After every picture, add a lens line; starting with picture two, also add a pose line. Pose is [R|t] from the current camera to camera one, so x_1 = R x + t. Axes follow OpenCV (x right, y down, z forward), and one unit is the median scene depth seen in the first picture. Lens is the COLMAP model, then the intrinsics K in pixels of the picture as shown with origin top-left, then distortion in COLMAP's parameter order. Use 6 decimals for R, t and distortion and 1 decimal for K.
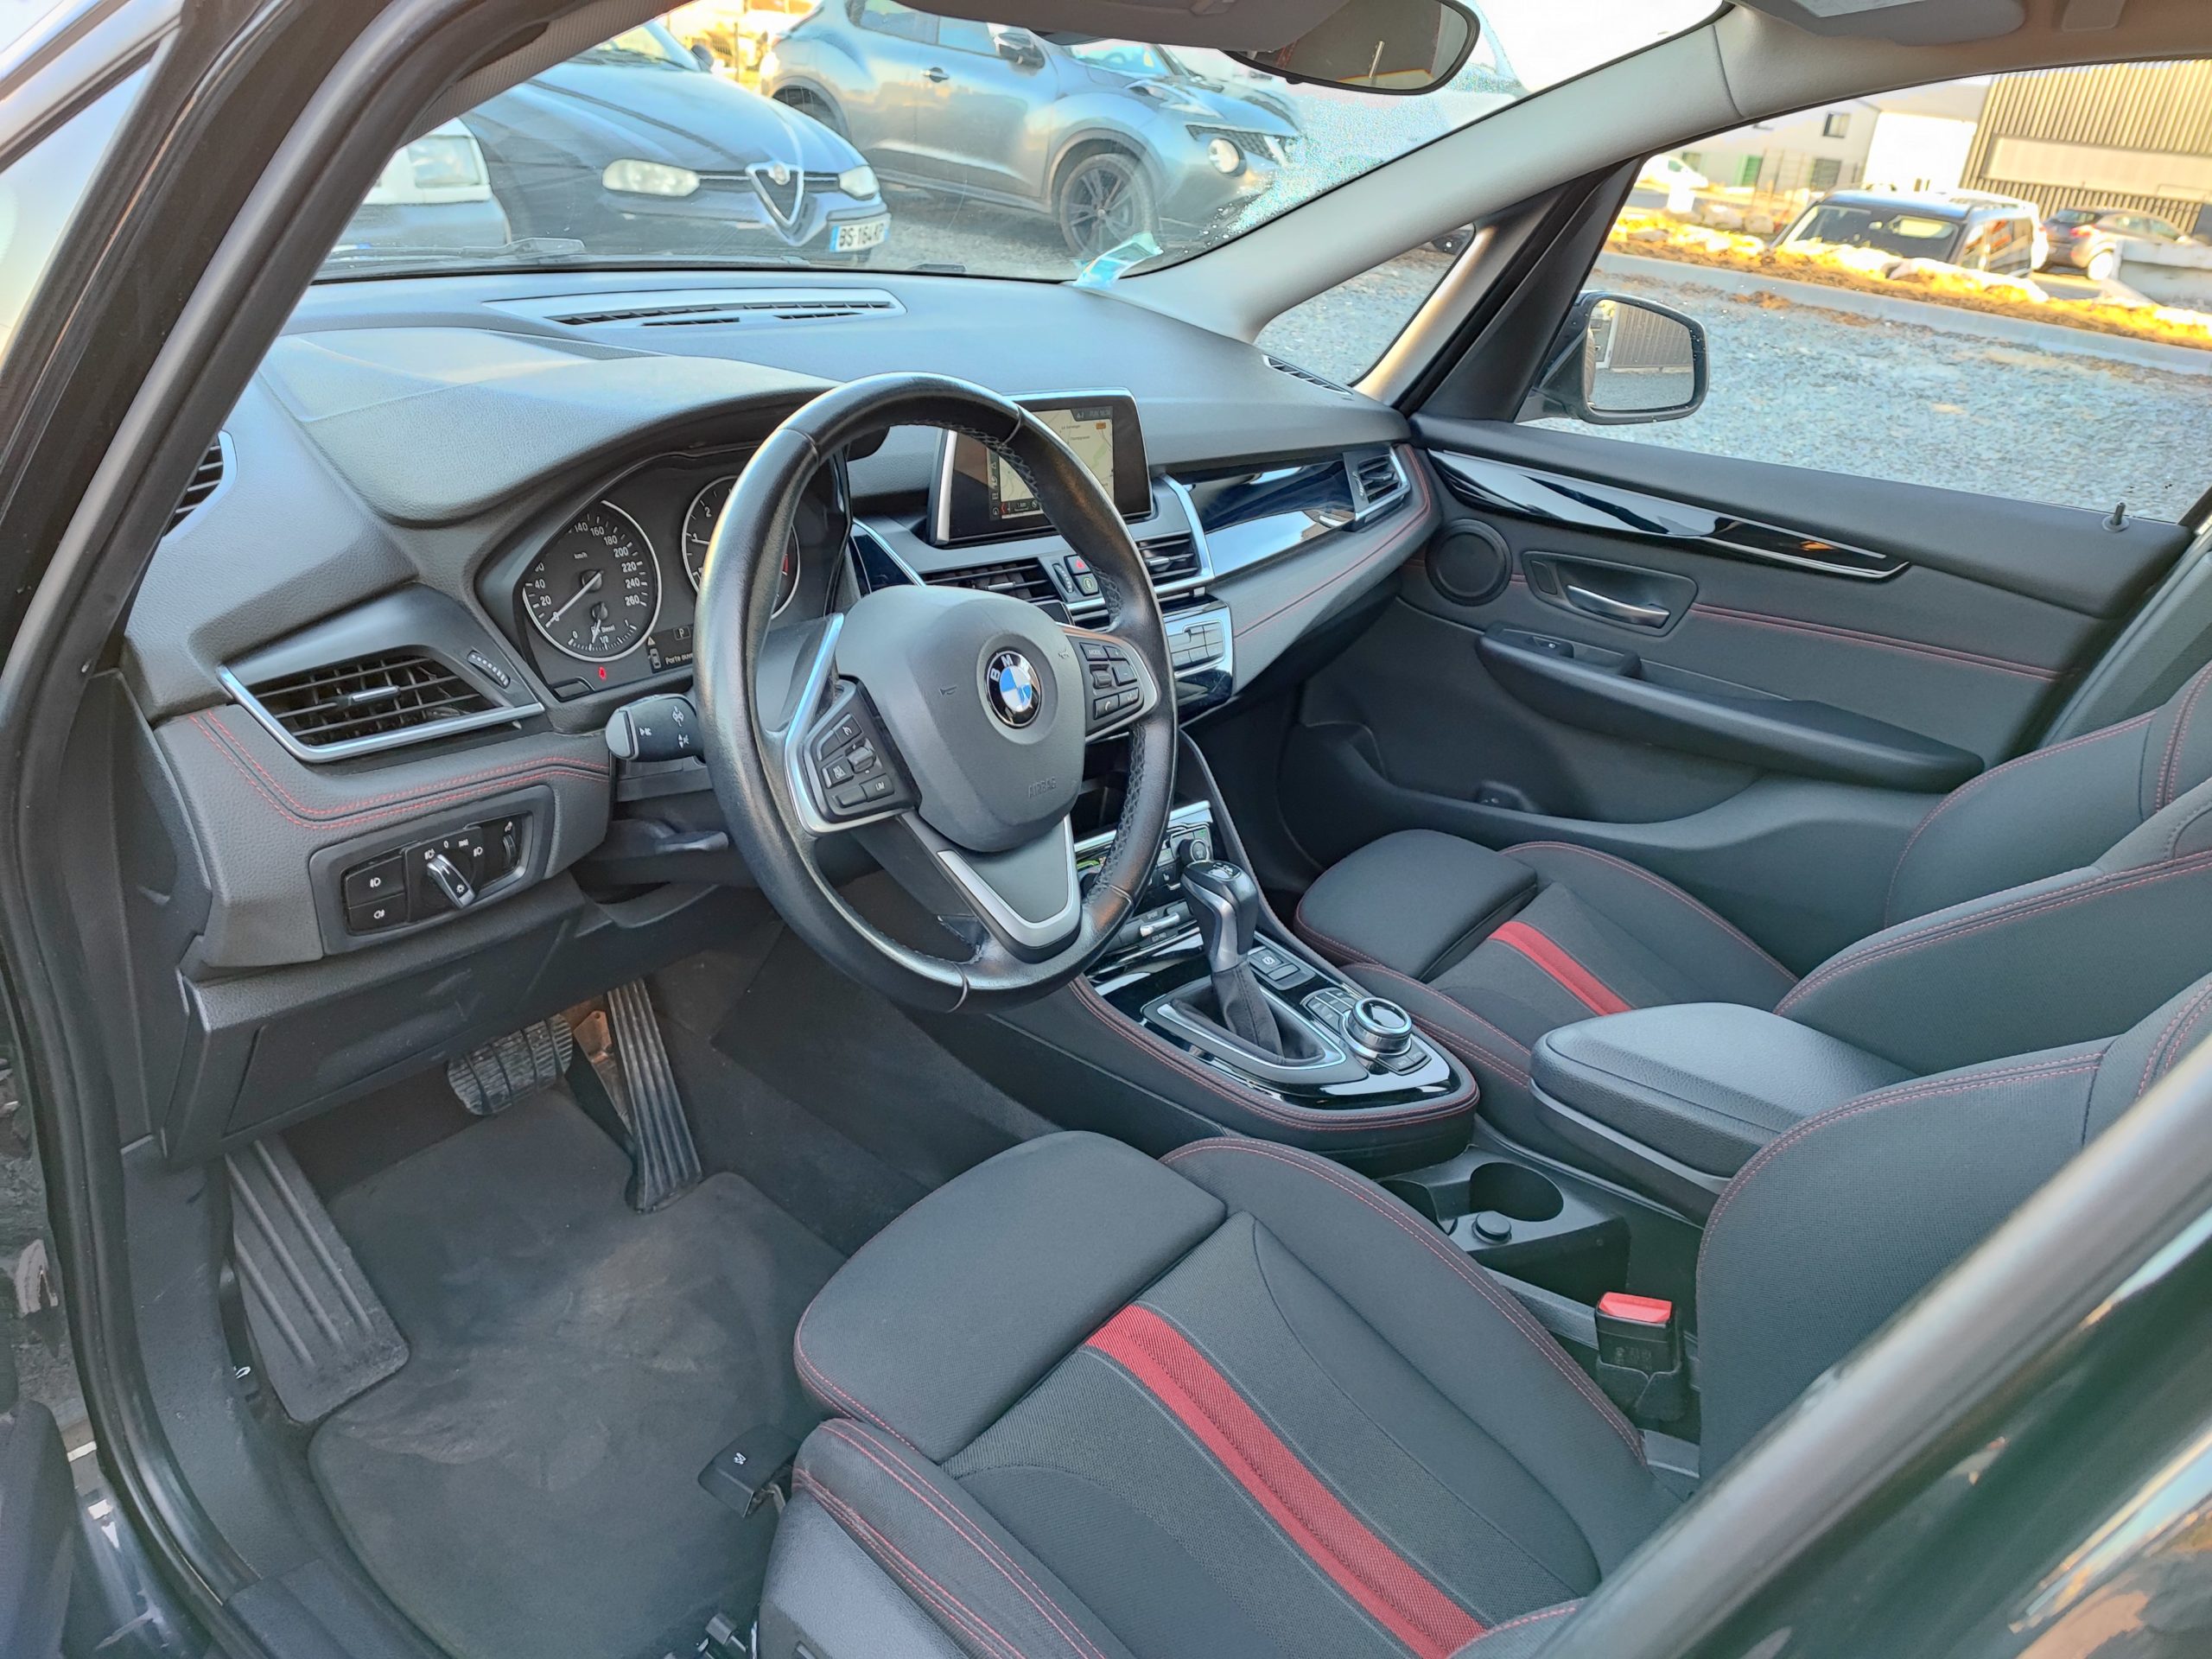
lens RADIAL K [[1578.1, 0, 1106.0], [0, 1578.1, 829.5], [0, 0, 1]] dist [0.055830, -0.061310]
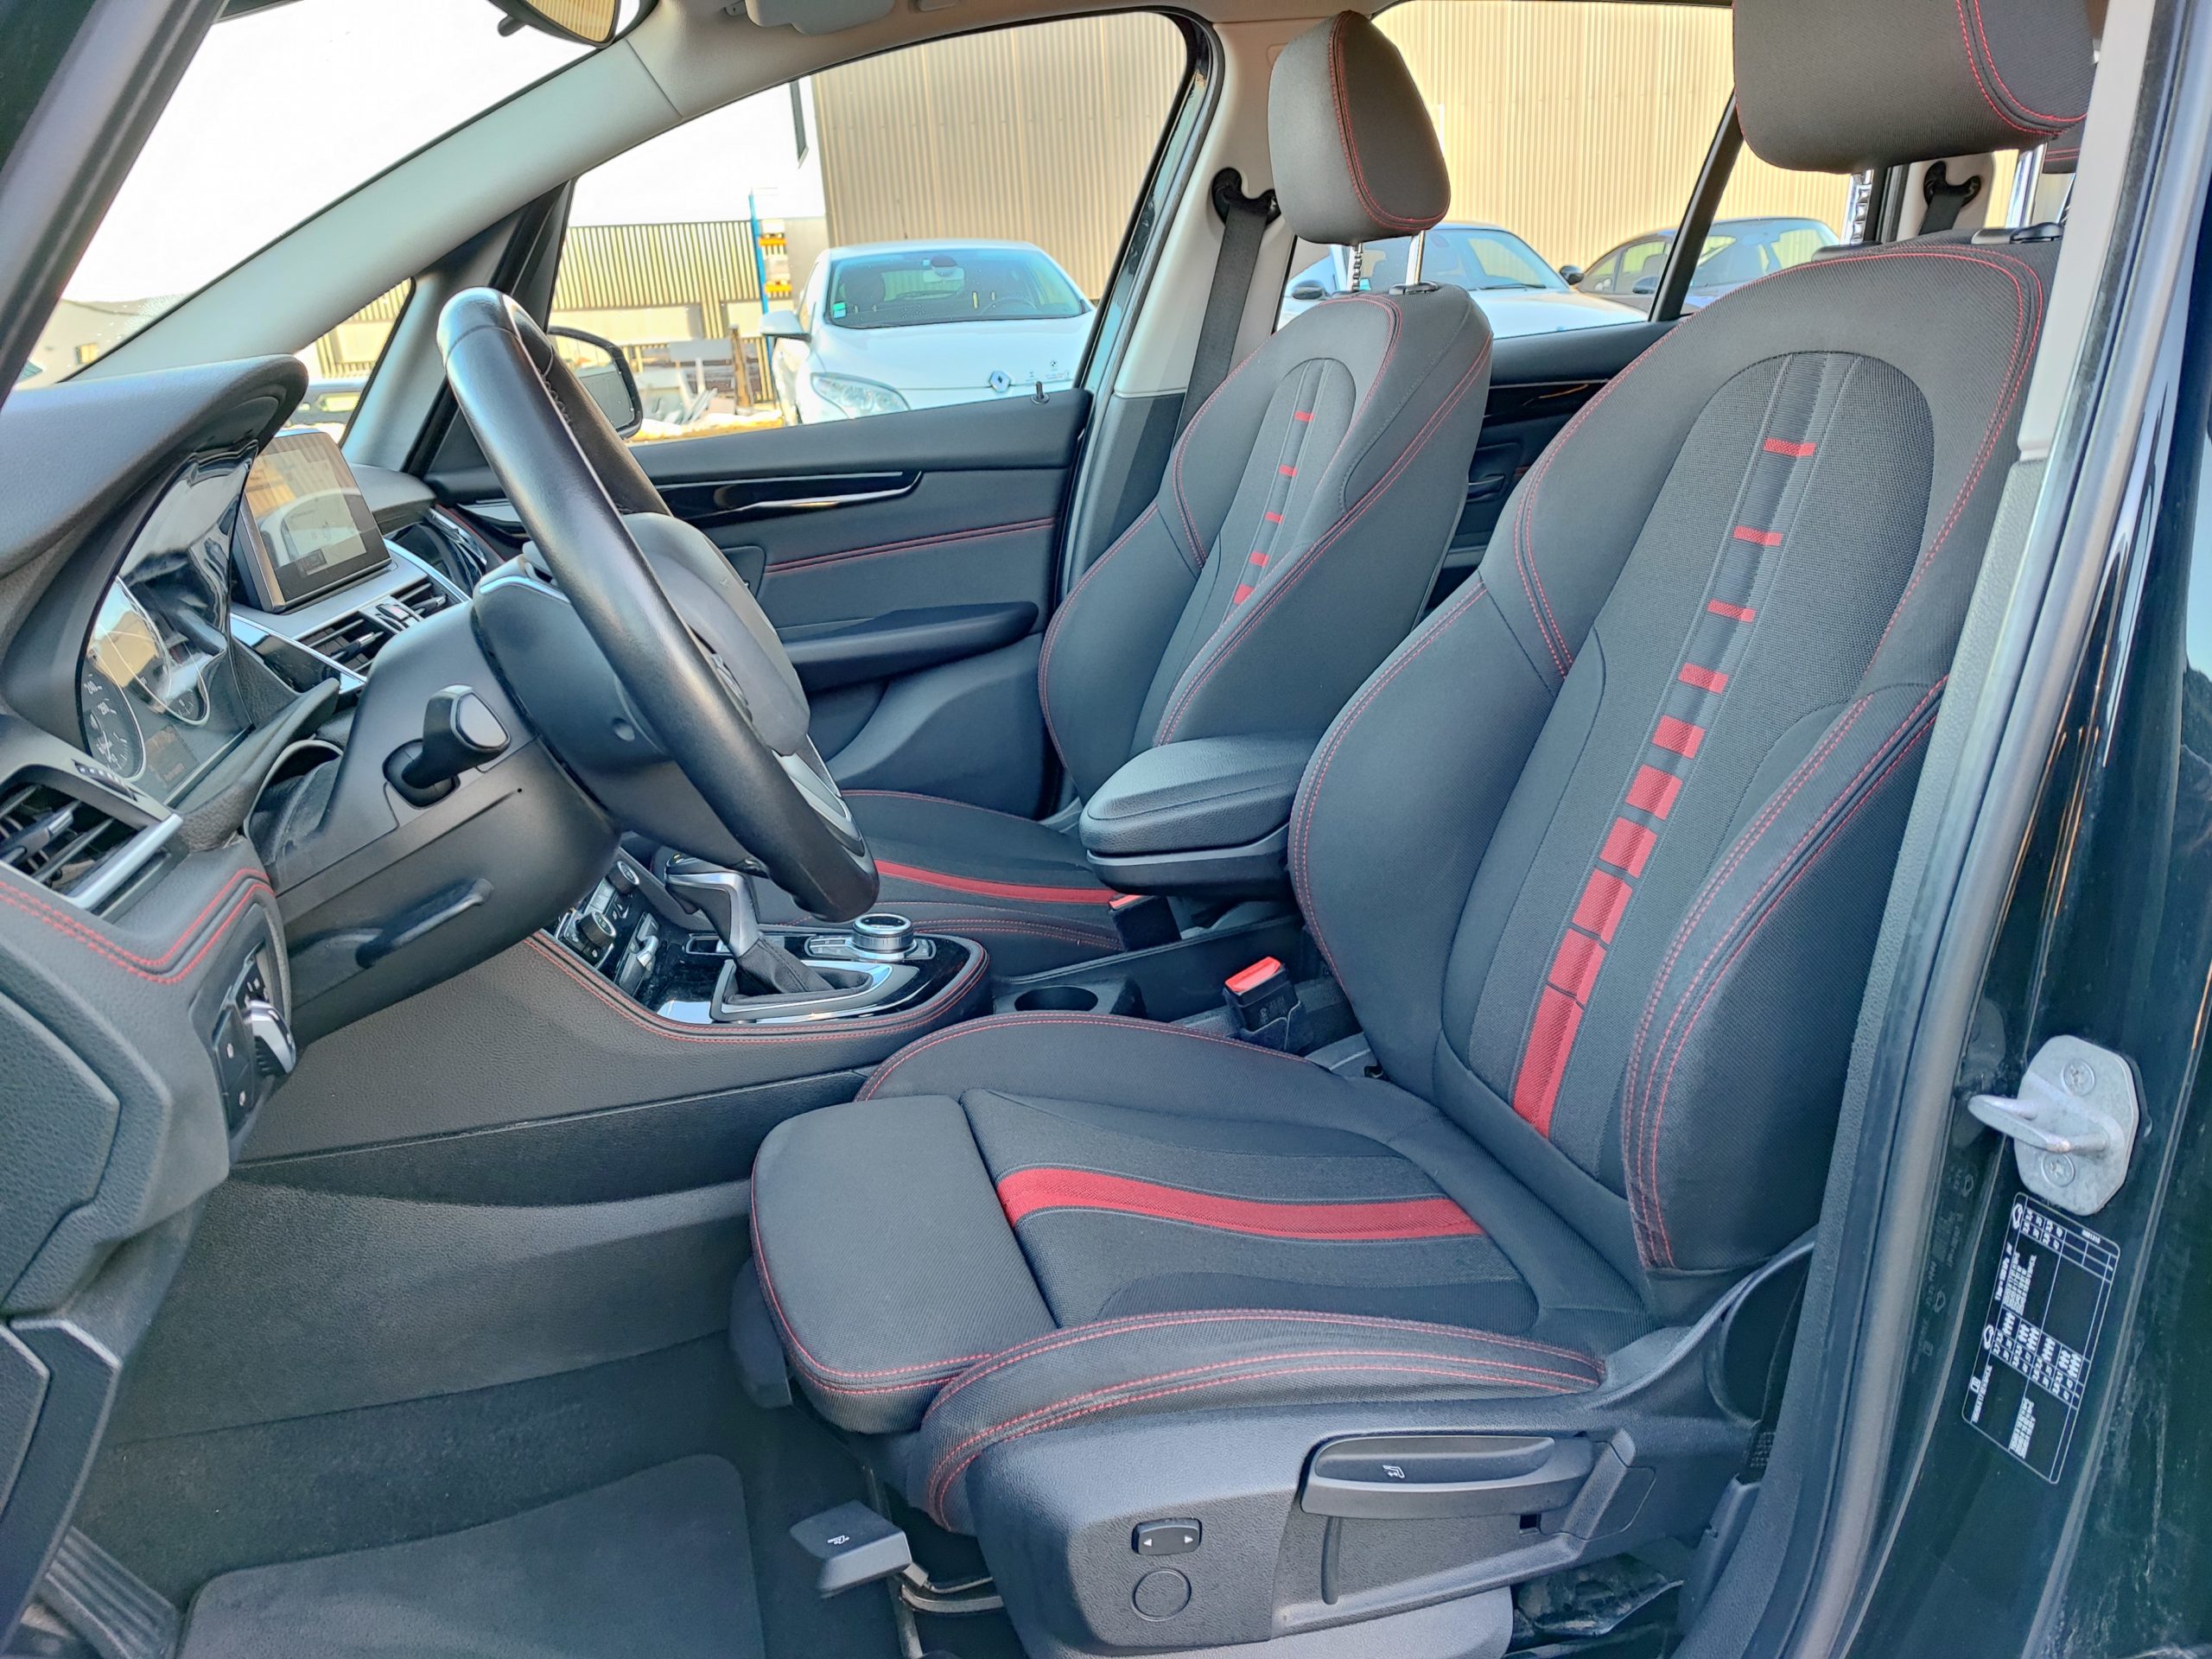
lens RADIAL K [[1570.0, 0, 1106.0], [0, 1570.0, 829.5], [0, 0, 1]] dist [0.076526, -0.091684]
pose [[0.614746, -0.378389, 0.692033, -0.345951], [0.448164, 0.889581, 0.088291, 0.030515], [-0.649027, 0.255868, 0.716446, 0.123306]]
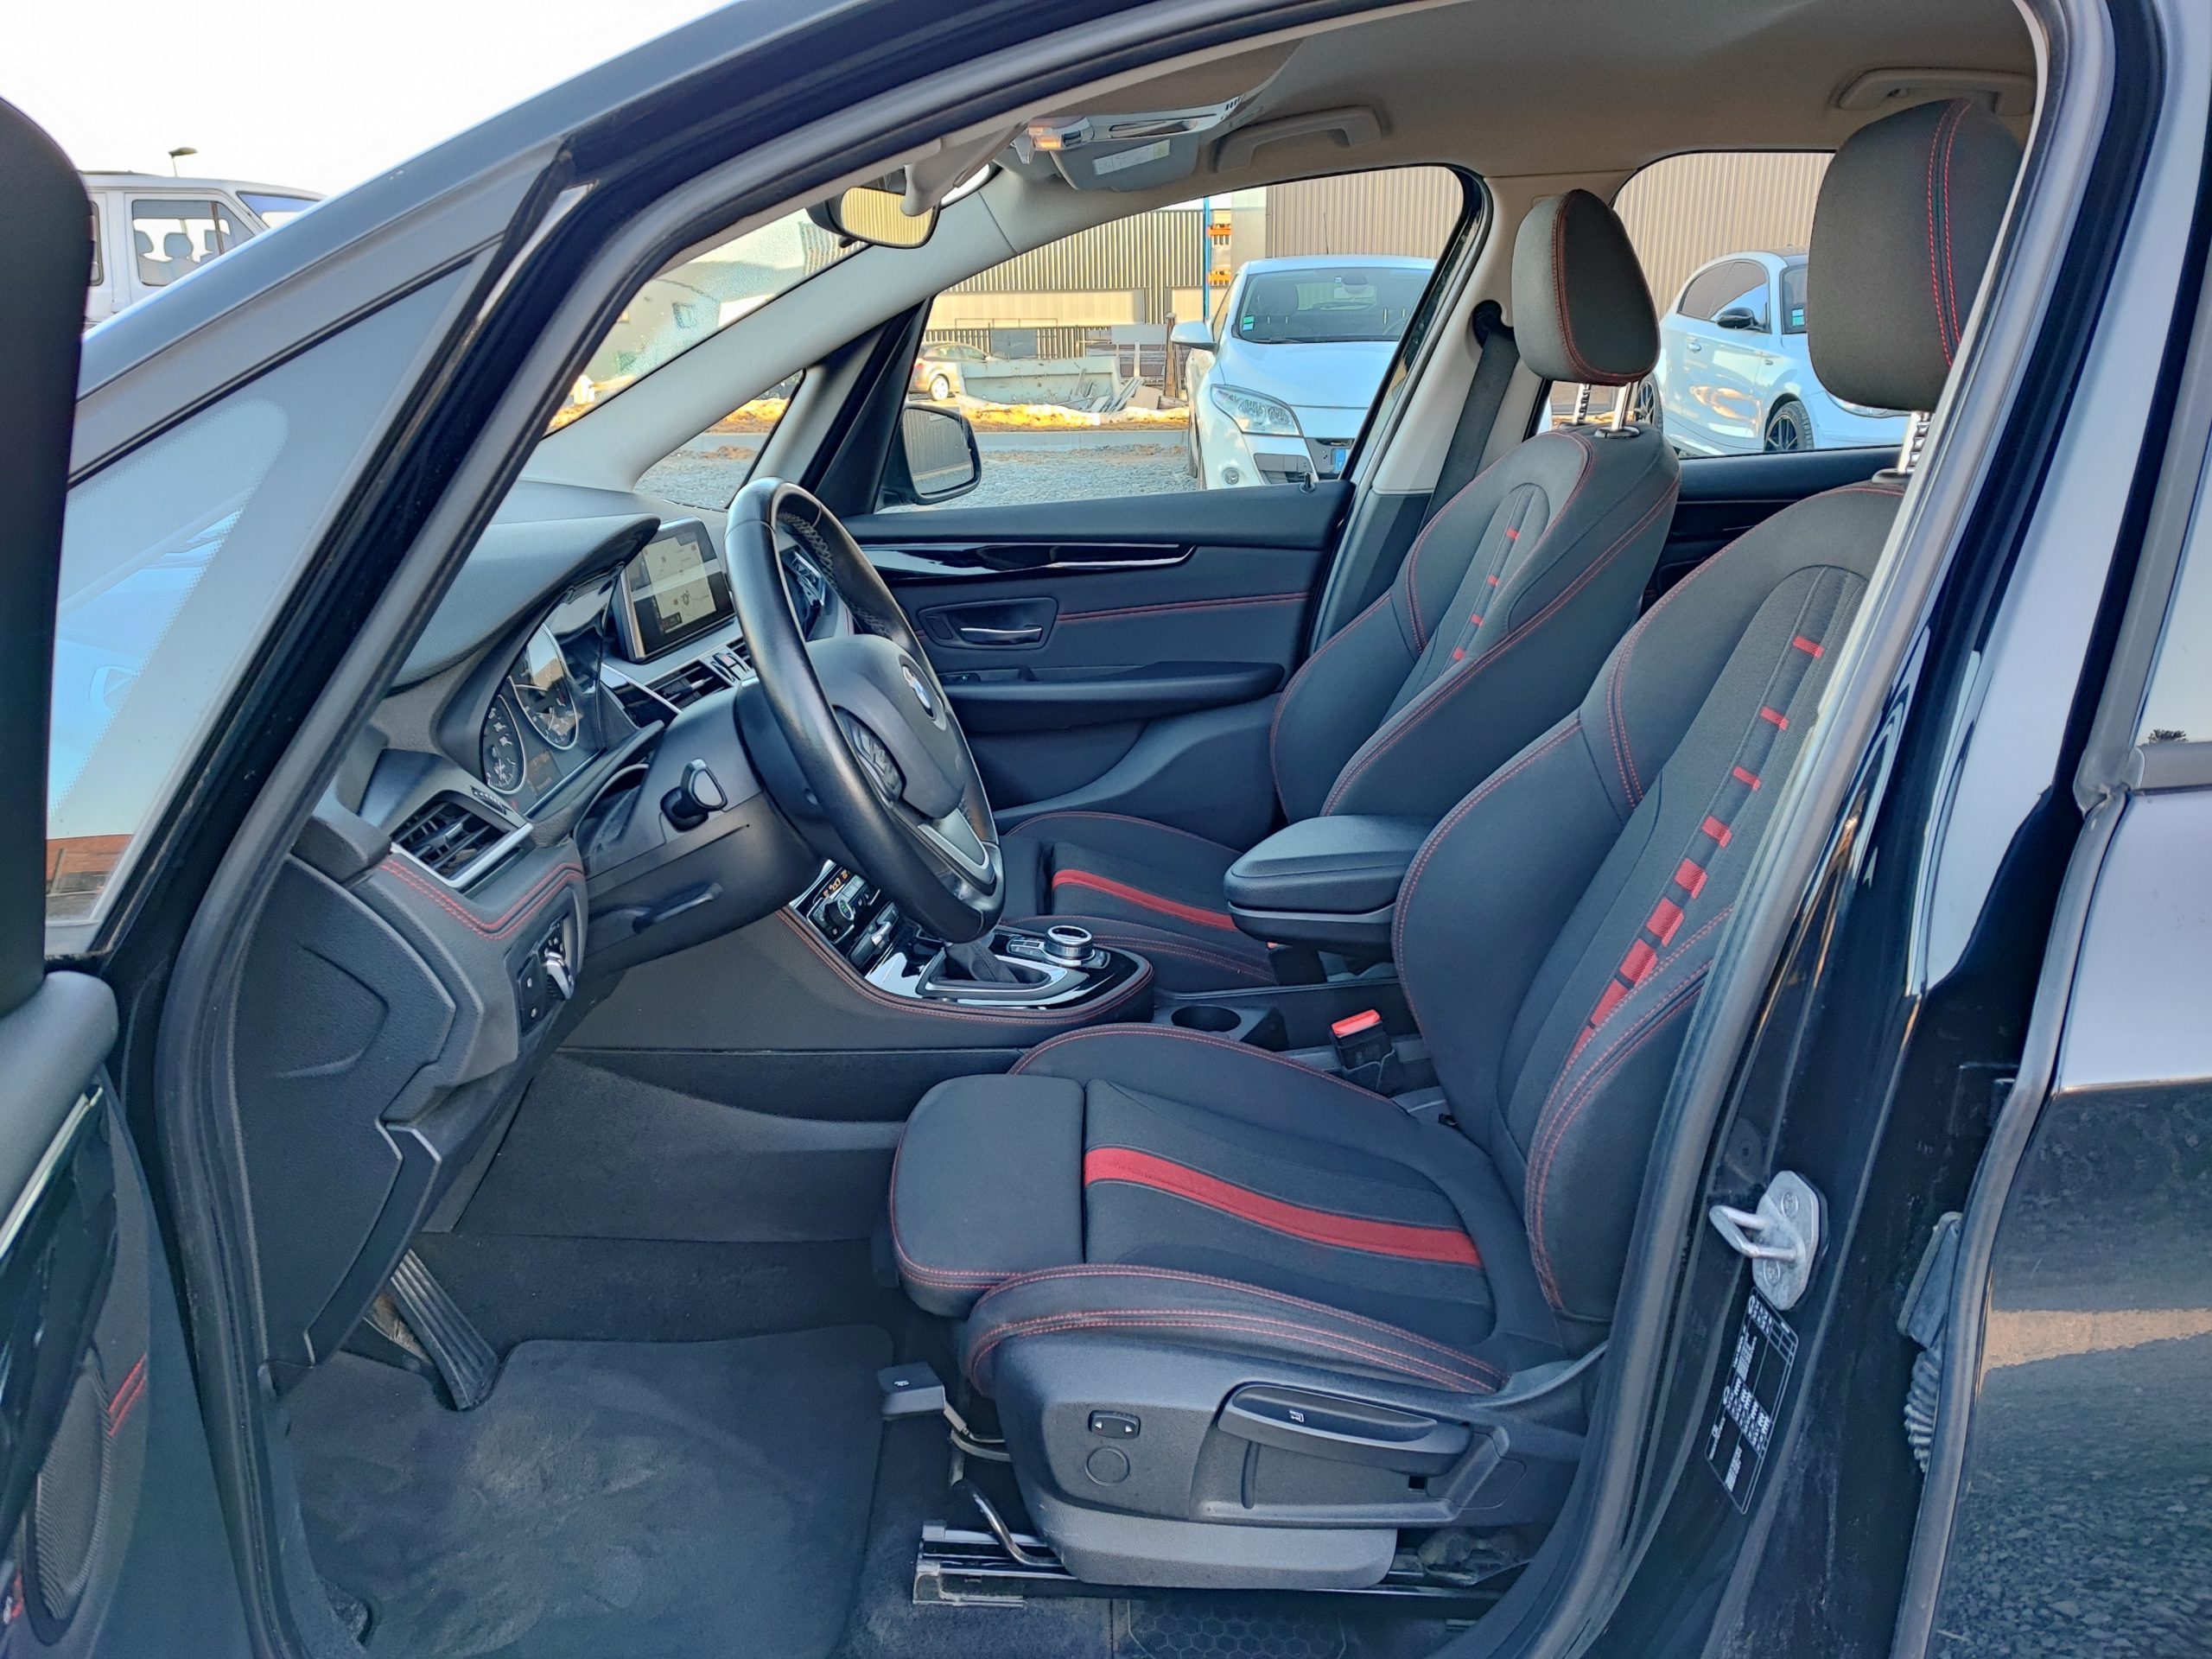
lens RADIAL K [[1555.2, 0, 1106.0], [0, 1555.2, 829.5], [0, 0, 1]] dist [0.053296, -0.061175]
pose [[0.799399, -0.295875, 0.522895, -0.351996], [0.346617, 0.938006, 0.000855, 0.038236], [-0.490731, 0.180561, 0.852397, -0.081612]]
